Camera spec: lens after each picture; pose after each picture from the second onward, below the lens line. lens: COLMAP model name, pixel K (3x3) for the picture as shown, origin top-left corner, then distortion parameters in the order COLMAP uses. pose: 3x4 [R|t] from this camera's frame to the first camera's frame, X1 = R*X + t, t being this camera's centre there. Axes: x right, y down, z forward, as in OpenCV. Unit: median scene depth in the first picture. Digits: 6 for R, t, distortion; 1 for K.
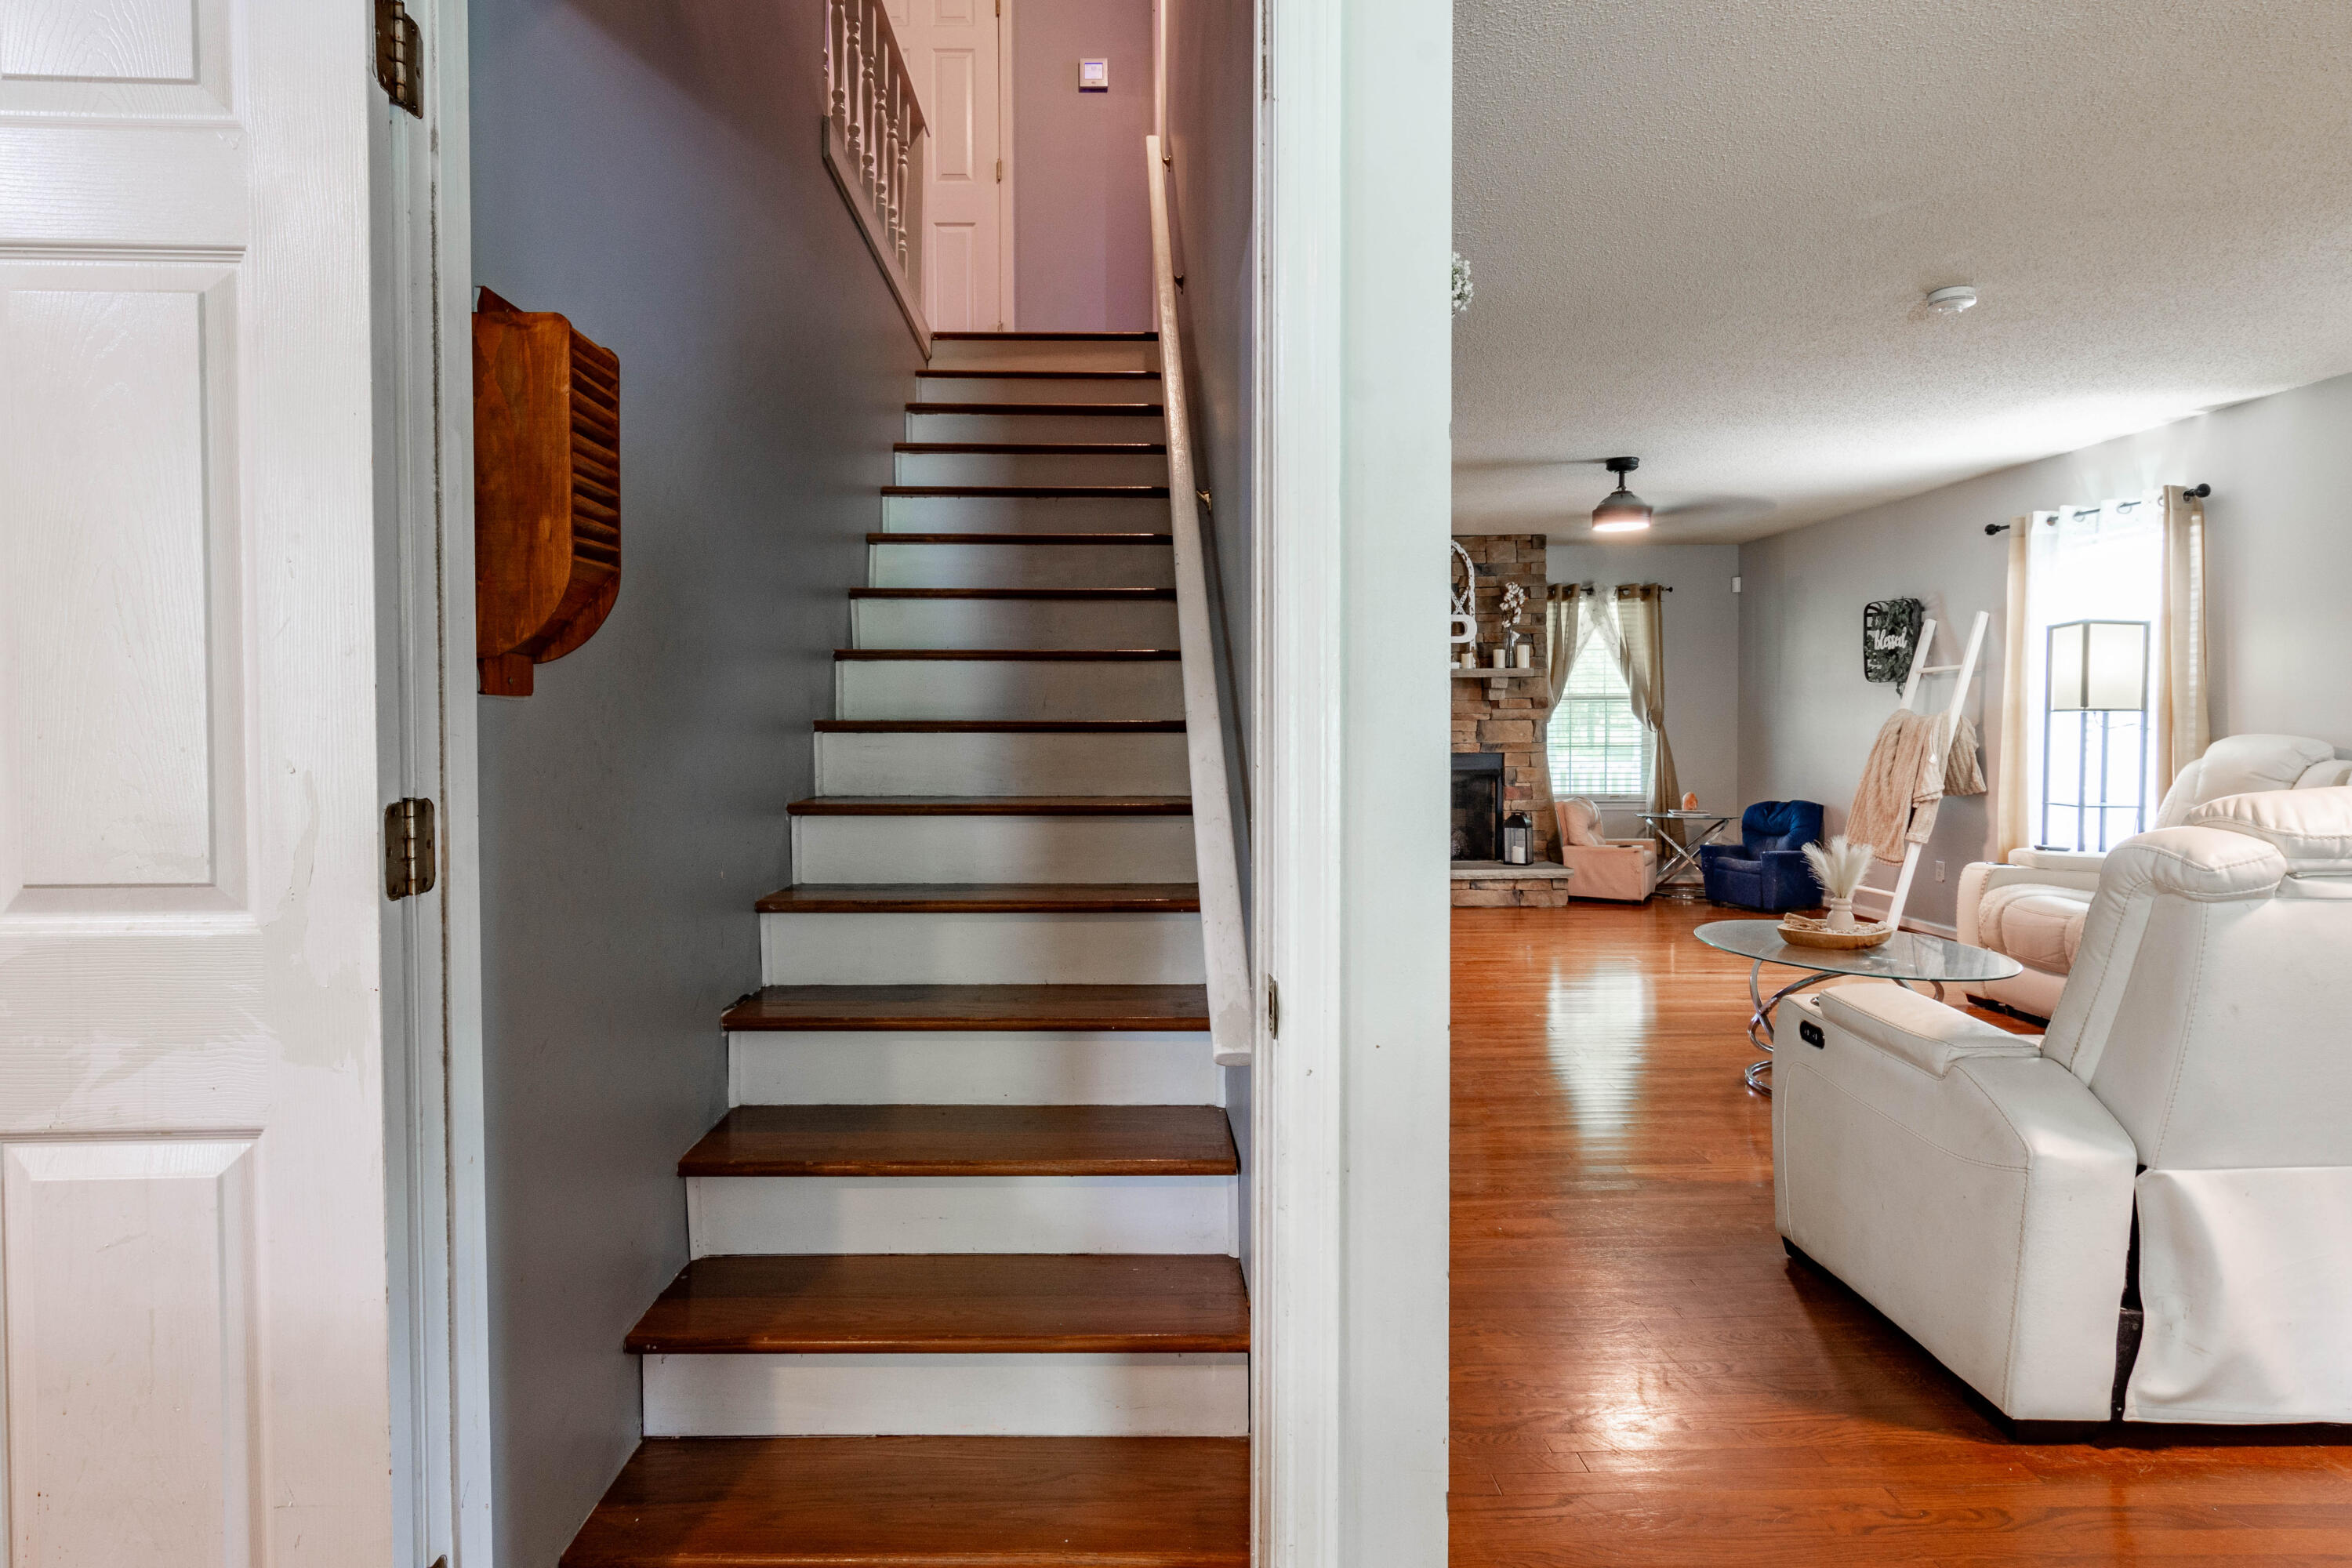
lens RADIAL K [[1165.4, 0, 1195.4], [0, 1165.4, 755.1], [0, 0, 1]] dist [-0.002344, 0.001072]
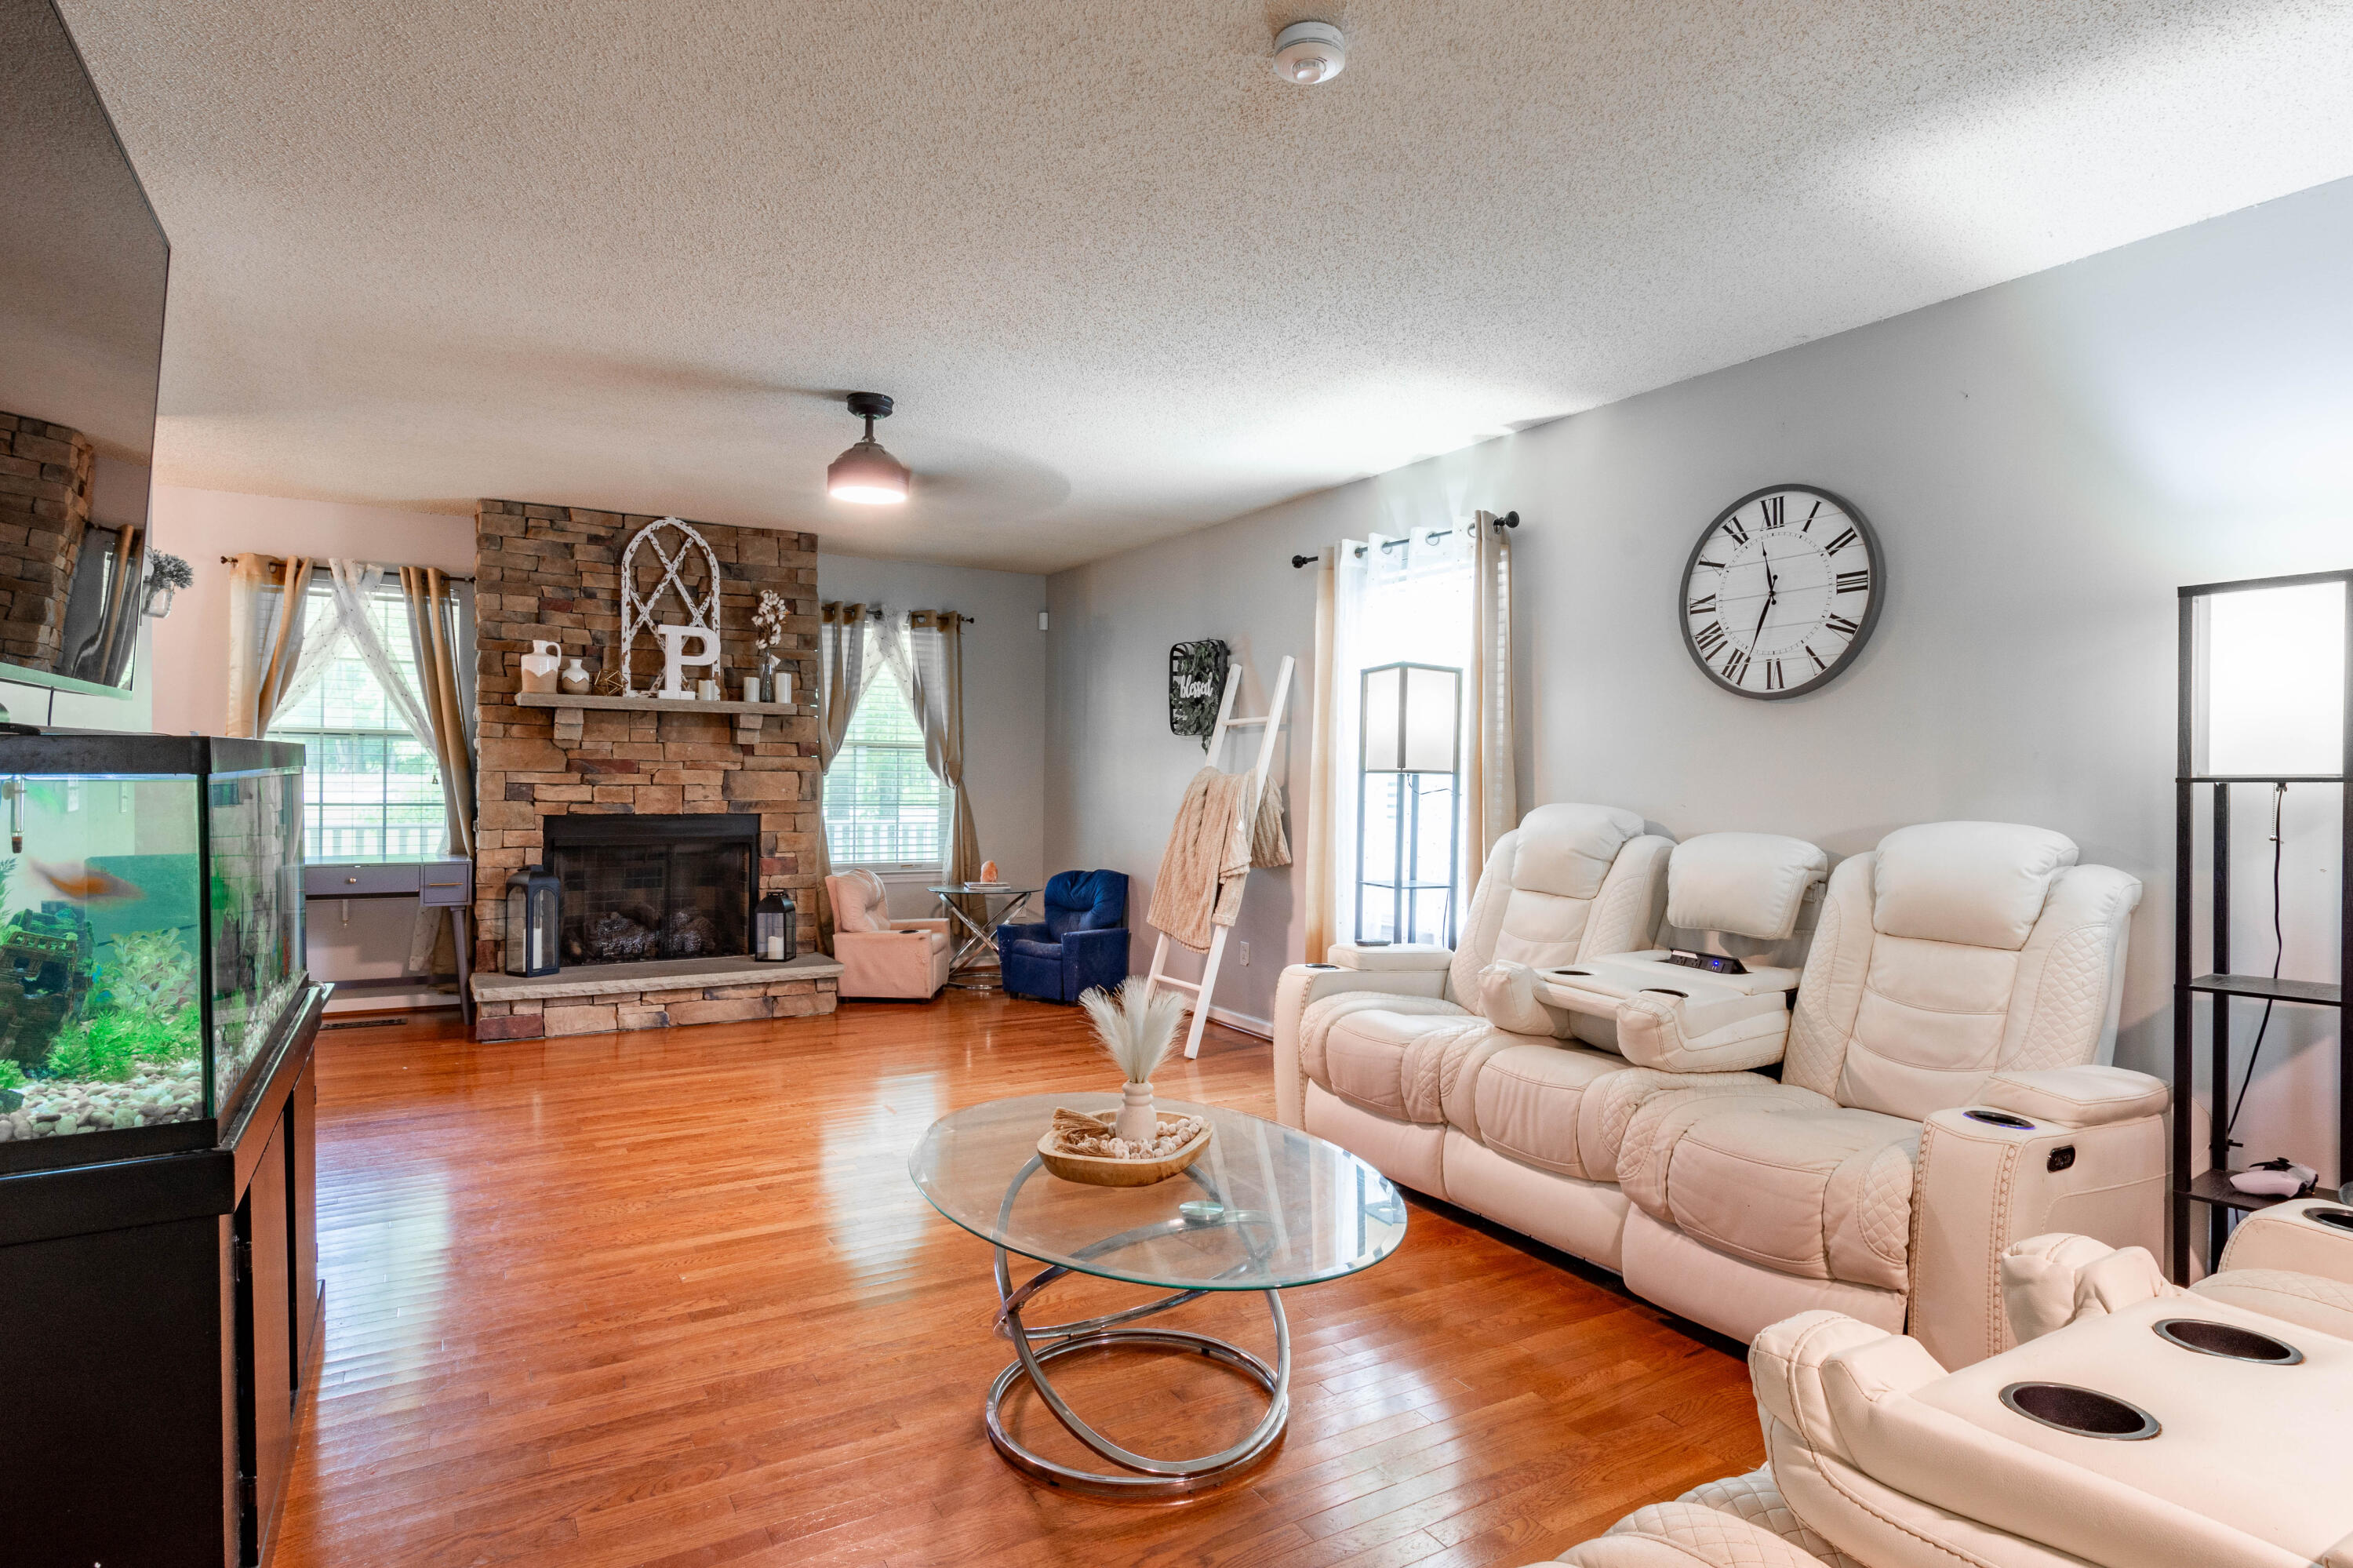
lens RADIAL K [[1165.9, 0, 1174.8], [0, 1165.9, 789.9], [0, 0, 1]] dist [-0.002344, 0.001072]
pose [[0.864102, 0.011593, 0.503183, 0.147131], [-0.004197, 0.999866, -0.015829, -0.008439], [-0.503299, 0.011566, 0.864035, 0.258971]]
